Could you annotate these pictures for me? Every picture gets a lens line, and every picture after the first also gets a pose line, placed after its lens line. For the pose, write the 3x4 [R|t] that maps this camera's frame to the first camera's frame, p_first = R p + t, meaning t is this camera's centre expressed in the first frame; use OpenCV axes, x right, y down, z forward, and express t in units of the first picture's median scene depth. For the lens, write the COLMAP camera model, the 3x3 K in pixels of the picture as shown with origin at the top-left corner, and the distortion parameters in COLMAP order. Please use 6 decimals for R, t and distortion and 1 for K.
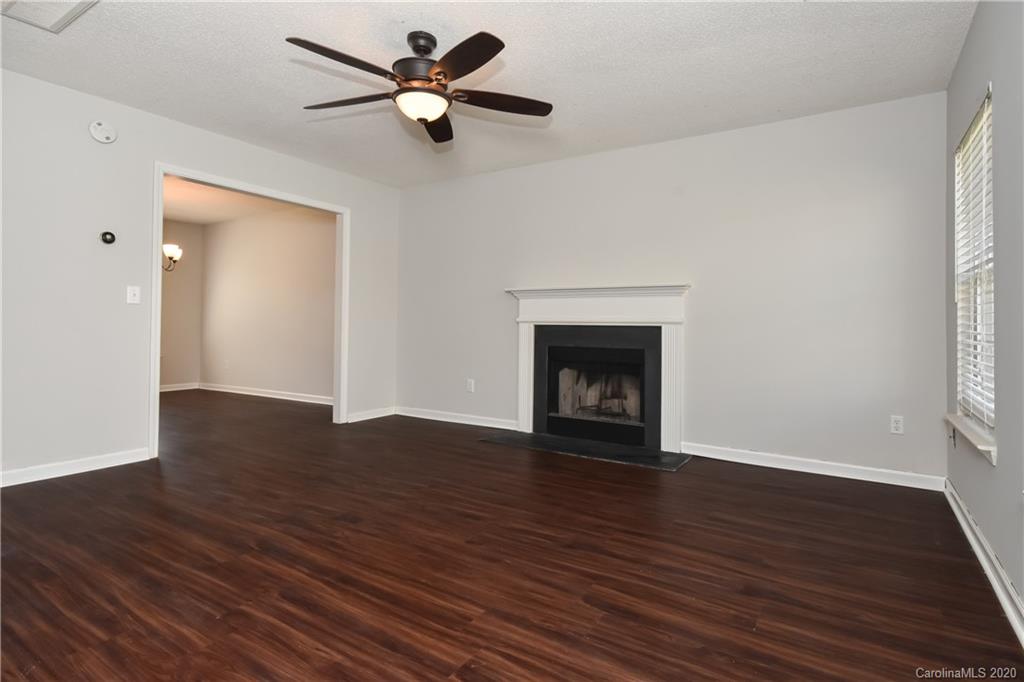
lens RADIAL K [[520.1, 0, 510.9], [0, 520.1, 297.9], [0, 0, 1]] dist [0.001600, 0.000143]
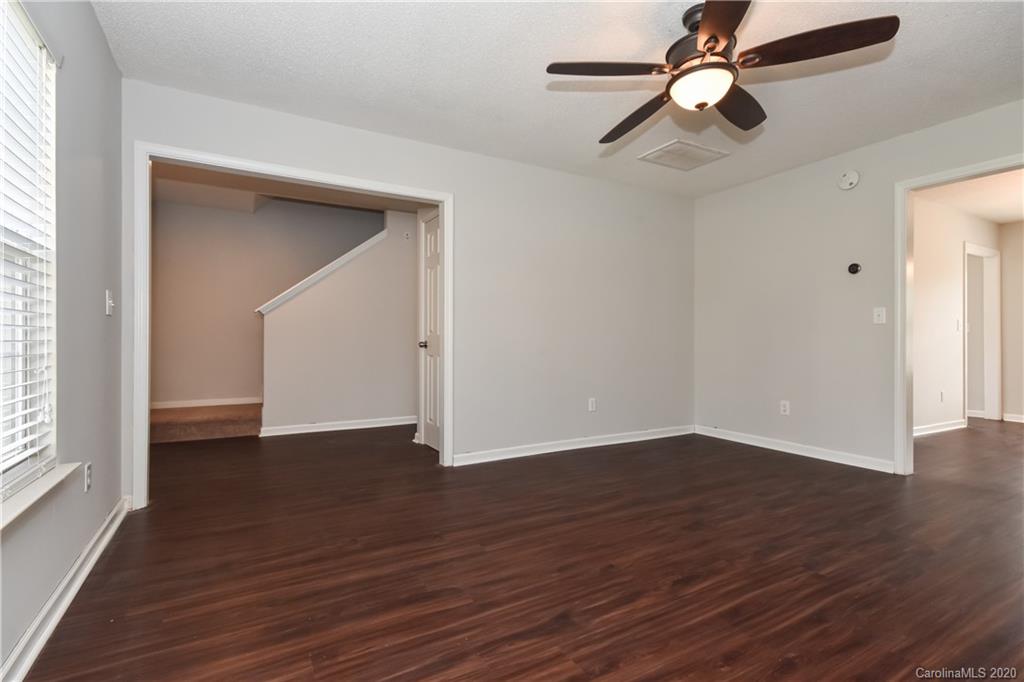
lens RADIAL K [[488.4, 0, 513.6], [0, 488.4, 347.7], [0, 0, 1]] dist [0.001290, 0.000224]
pose [[-0.451547, 0.003691, -0.892240, 0.819714], [0.037467, 0.999188, -0.014828, 0.088847], [0.891460, -0.040125, -0.451319, 1.320671]]
